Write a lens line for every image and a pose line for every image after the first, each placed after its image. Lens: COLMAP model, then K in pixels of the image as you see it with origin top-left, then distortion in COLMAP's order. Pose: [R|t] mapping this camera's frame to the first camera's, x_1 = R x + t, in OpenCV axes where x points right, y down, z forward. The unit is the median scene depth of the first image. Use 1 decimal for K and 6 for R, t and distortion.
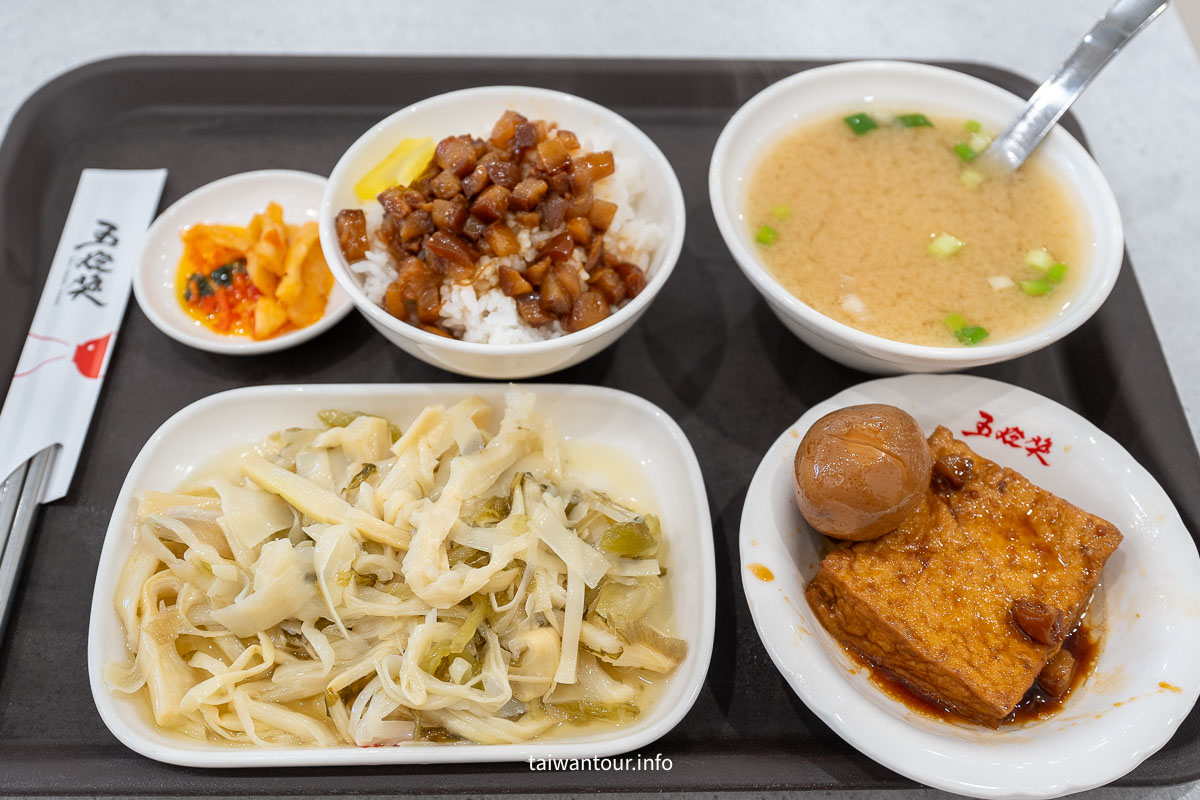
lens RADIAL K [[1236.6, 0, 597.0], [0, 1236.6, 401.4], [0, 0, 1]] dist [0.008659, 0.000000]
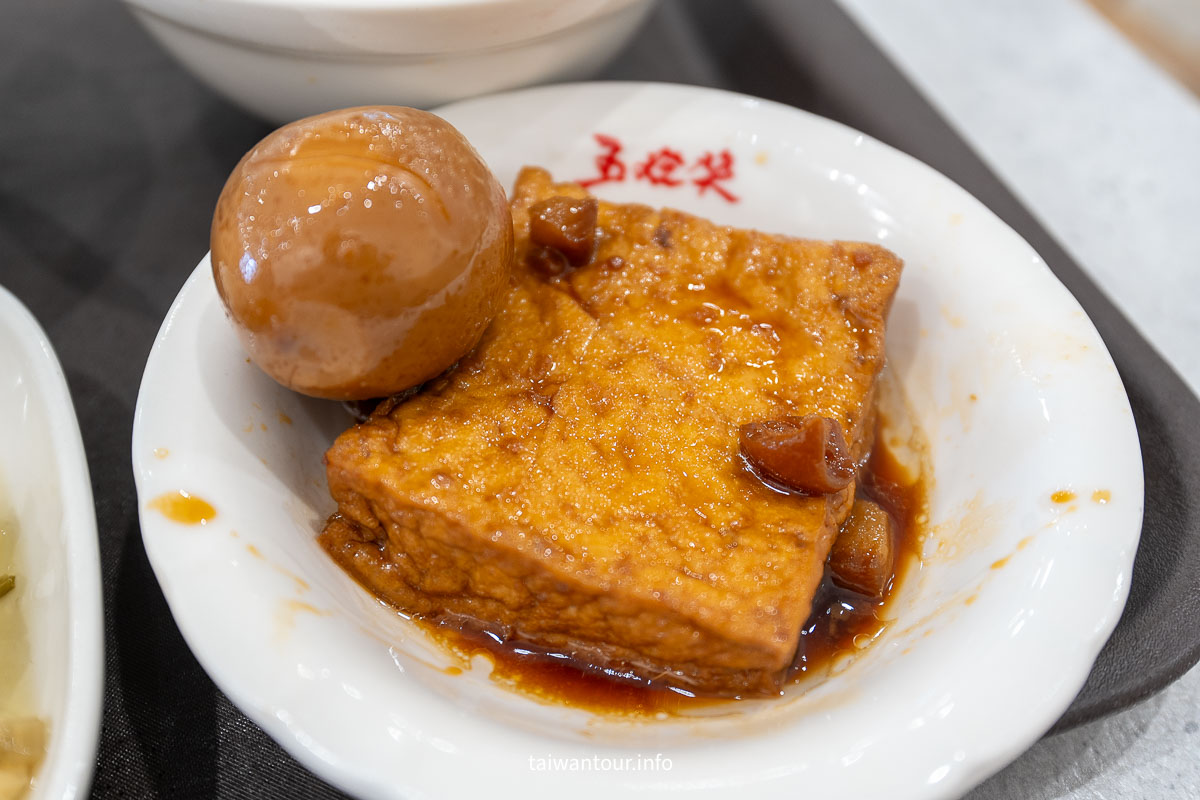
lens RADIAL K [[1193.2, 0, 602.3], [0, 1193.2, 399.4], [0, 0, 1]] dist [0.008729, 0.000000]
pose [[0.945502, -0.249526, 0.209196, 0.200679], [0.270404, 0.959621, -0.077518, 0.180303], [-0.181406, 0.129860, 0.974796, 0.581769]]
